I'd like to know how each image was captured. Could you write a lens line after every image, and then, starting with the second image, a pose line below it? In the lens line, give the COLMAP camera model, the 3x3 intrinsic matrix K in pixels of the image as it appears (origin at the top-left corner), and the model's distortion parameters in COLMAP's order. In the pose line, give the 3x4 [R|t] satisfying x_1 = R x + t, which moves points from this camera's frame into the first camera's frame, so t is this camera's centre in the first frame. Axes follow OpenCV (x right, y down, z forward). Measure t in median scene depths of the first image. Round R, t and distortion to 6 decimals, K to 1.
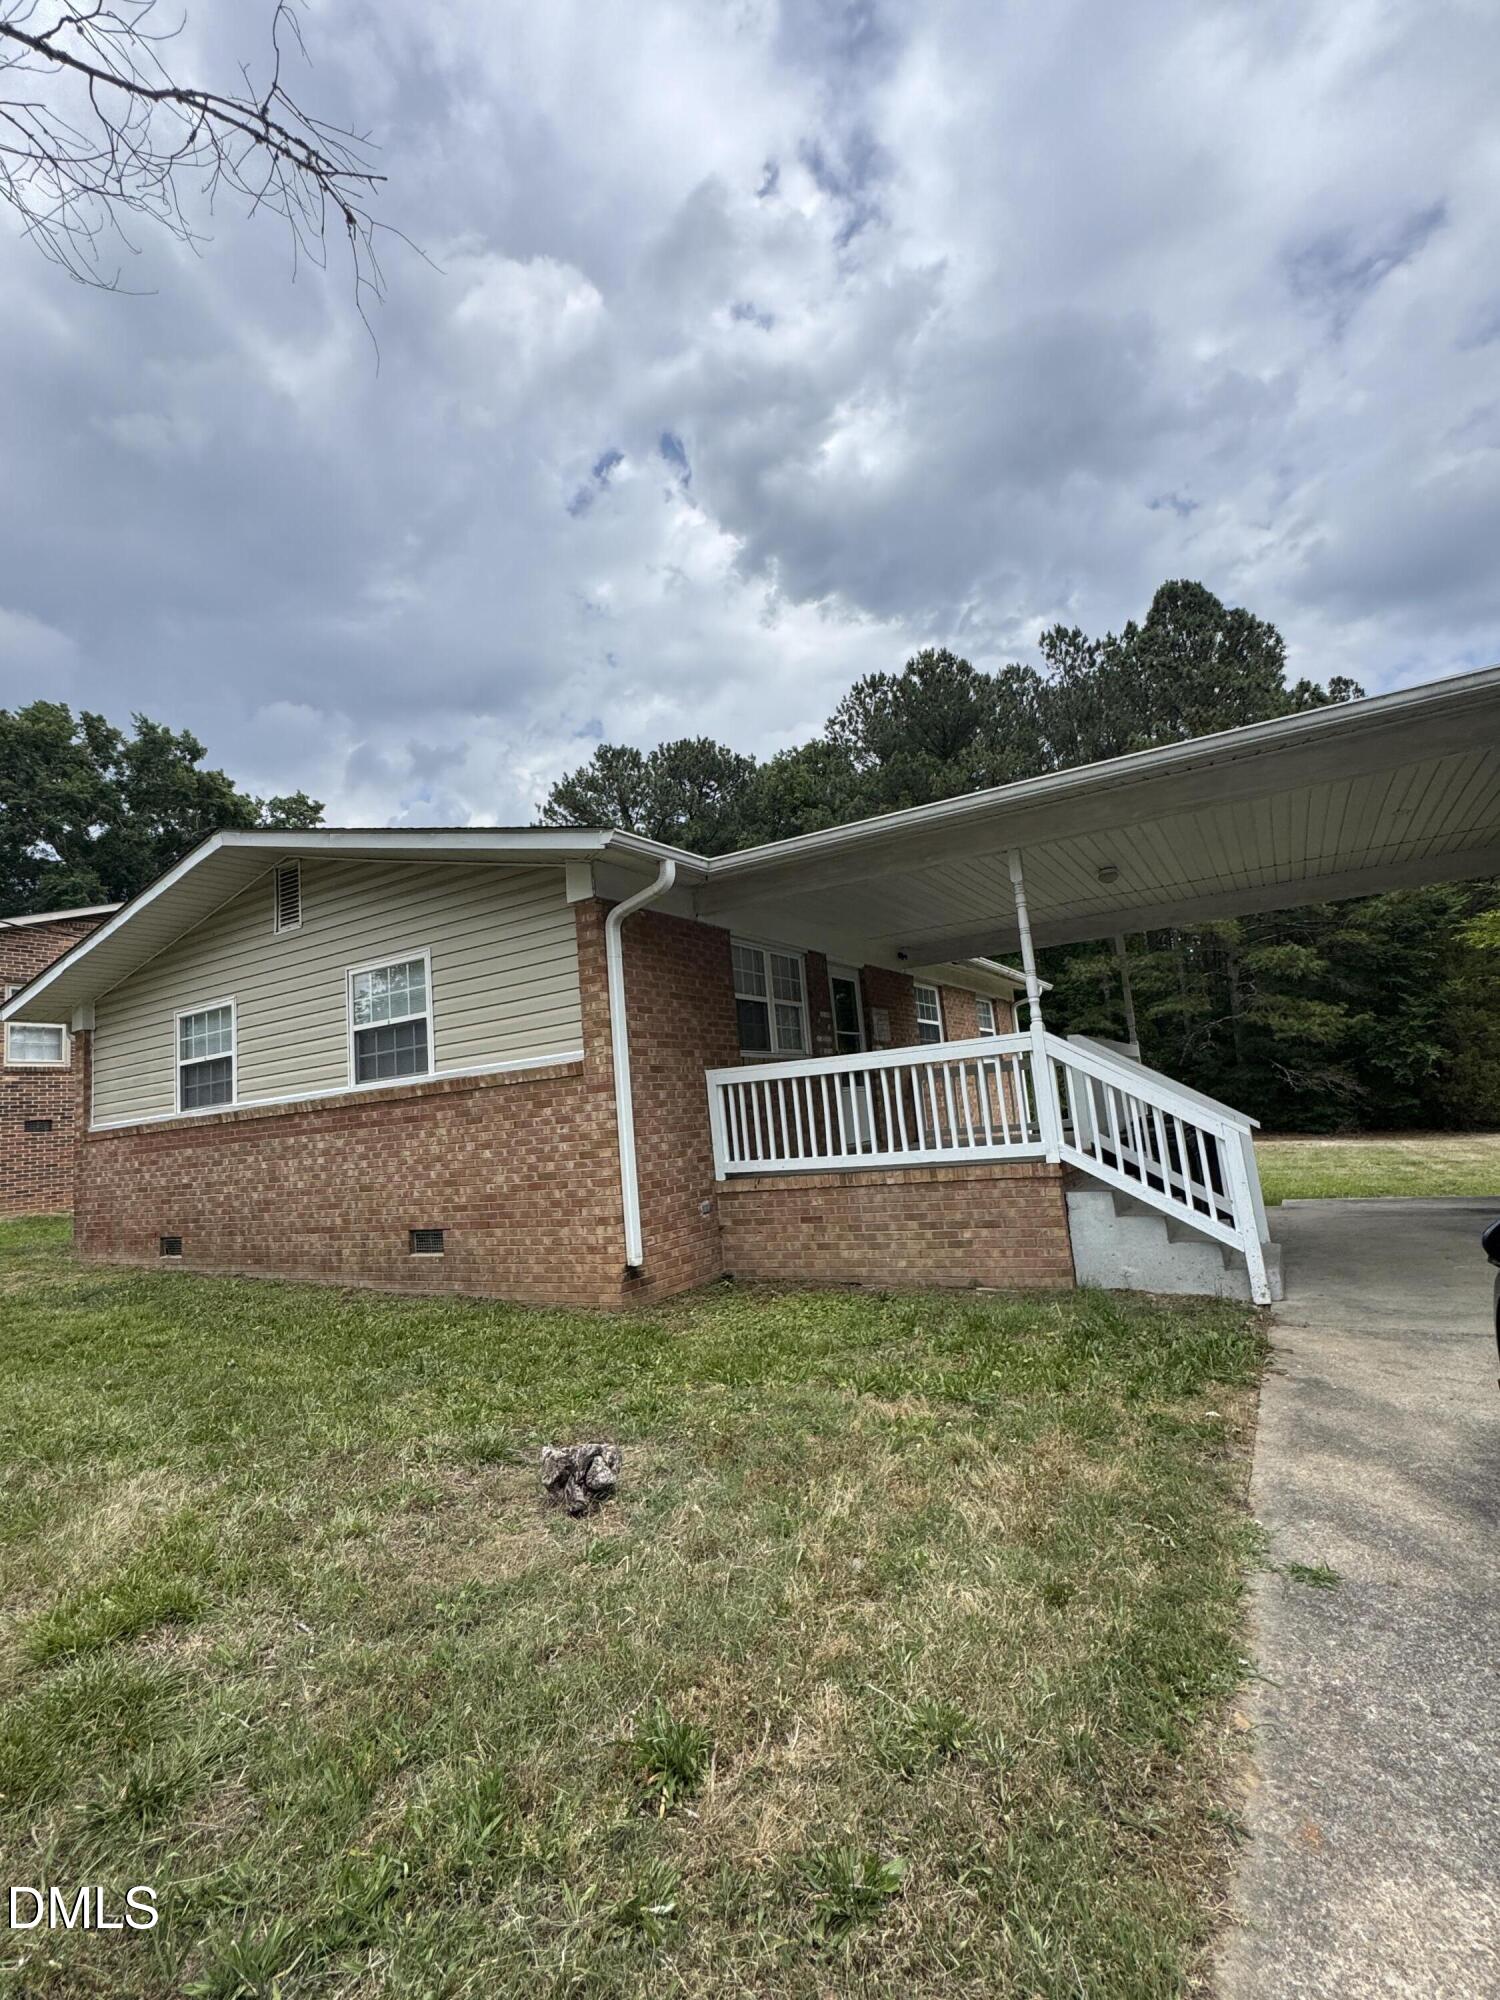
lens RADIAL K [[912.8, 0, 750.0], [0, 912.8, 1000.0], [0, 0, 1]] dist [0.000130, -0.000020]
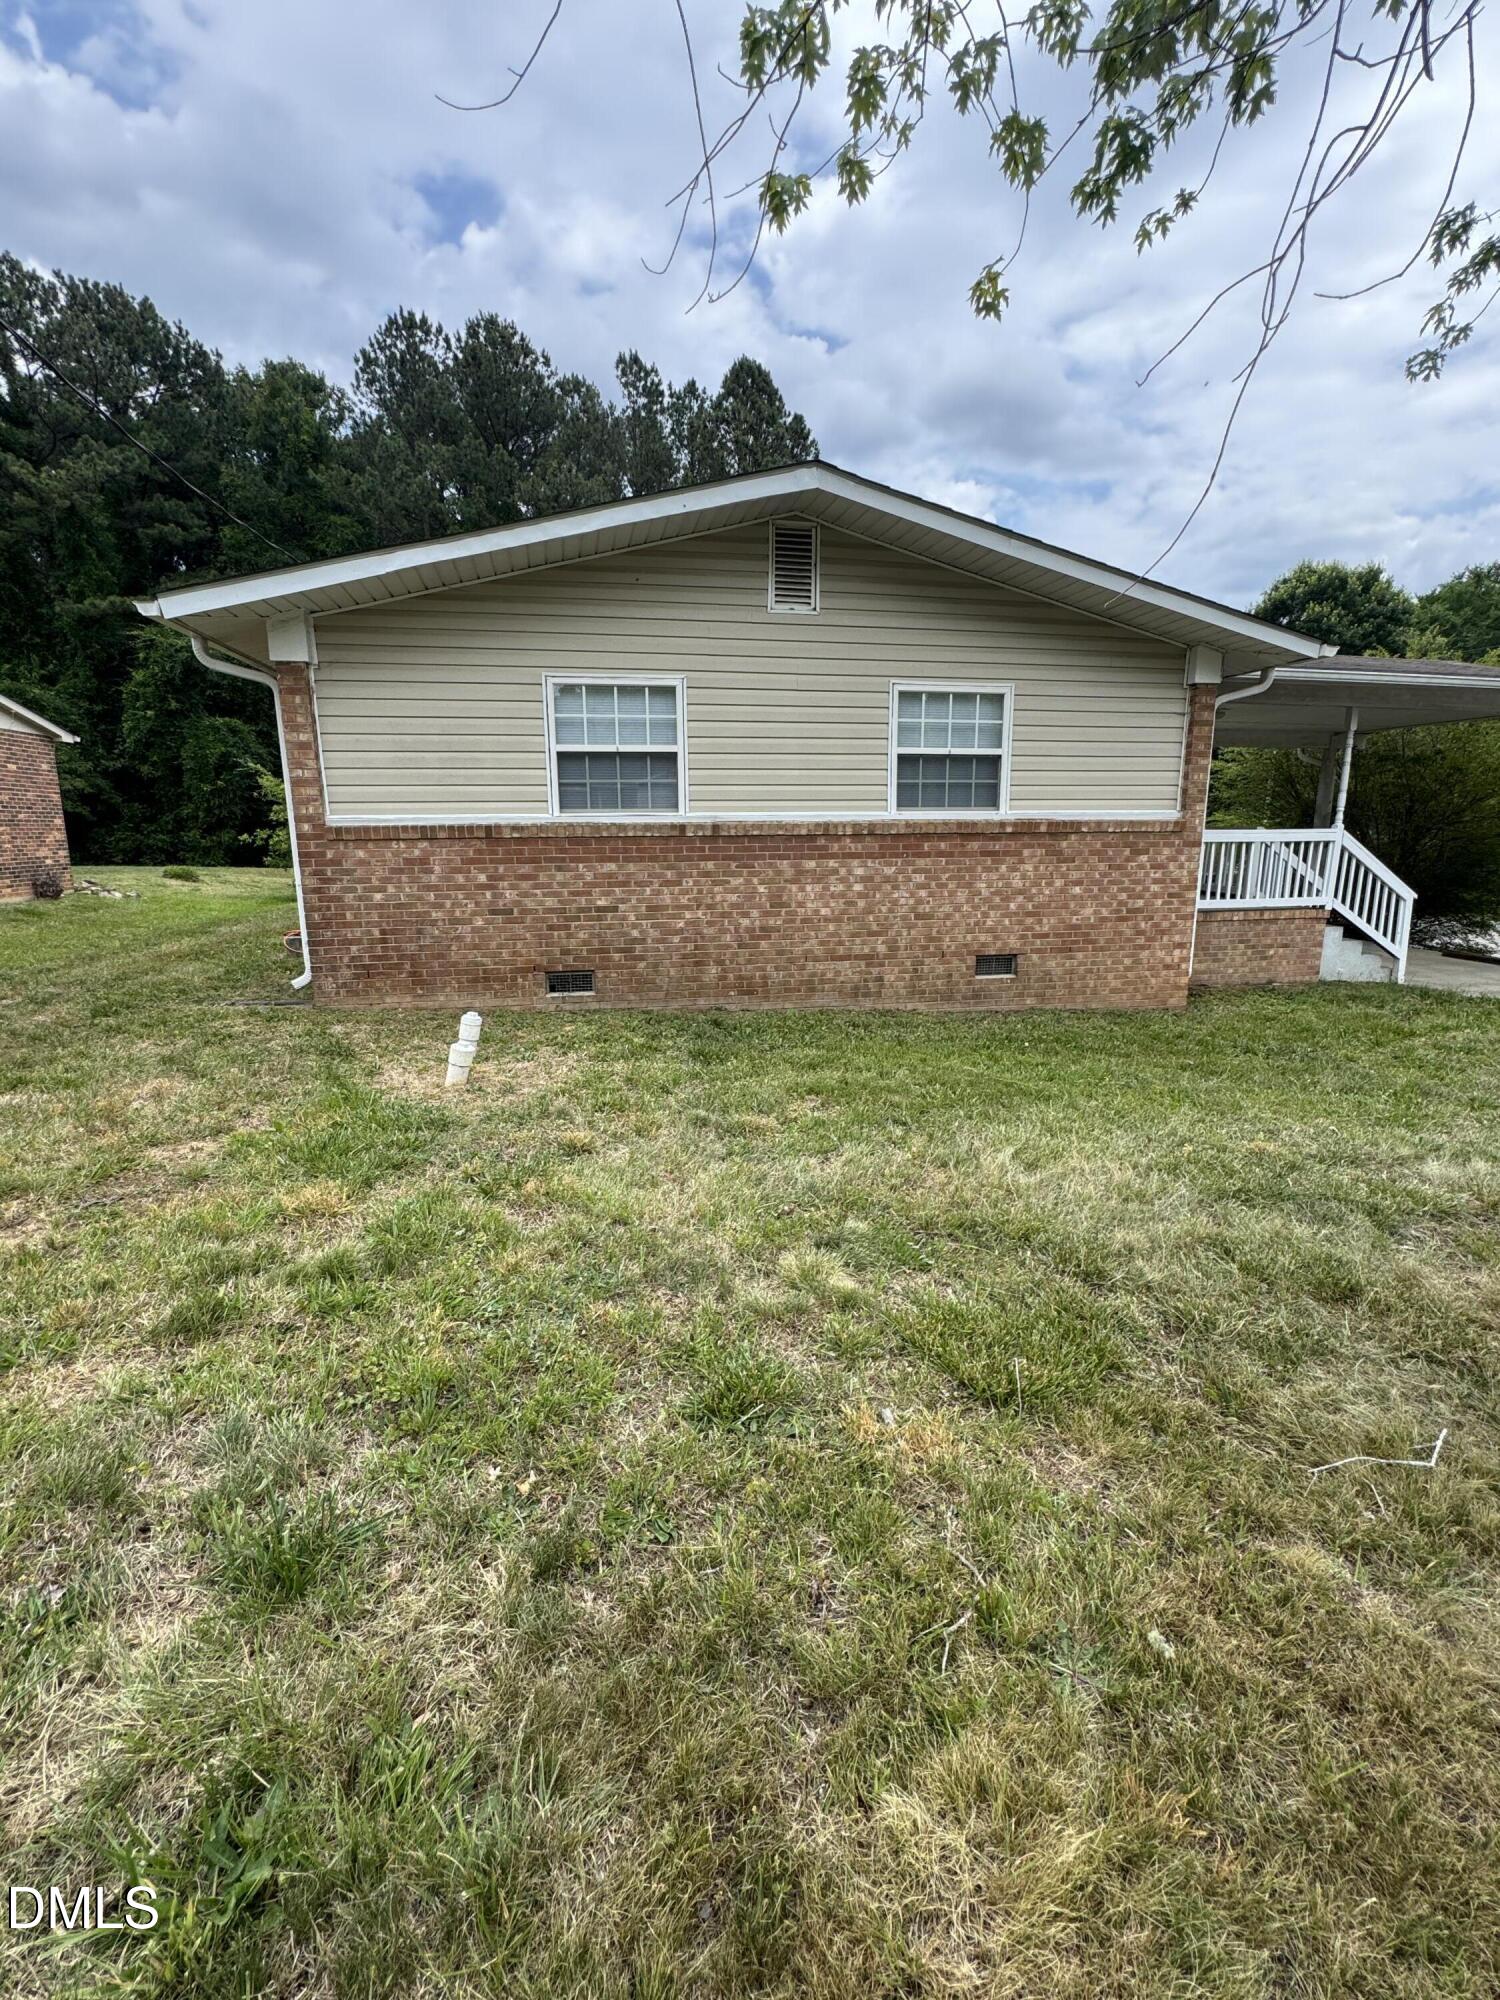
lens RADIAL K [[861.9, 0, 750.0], [0, 861.9, 1000.0], [0, 0, 1]] dist [-0.002423, -0.000442]
pose [[0.749505, -0.049435, 0.660150, -1.253440], [-0.147935, 0.959483, 0.239809, 0.096008], [-0.645257, -0.277397, 0.711824, 0.425719]]
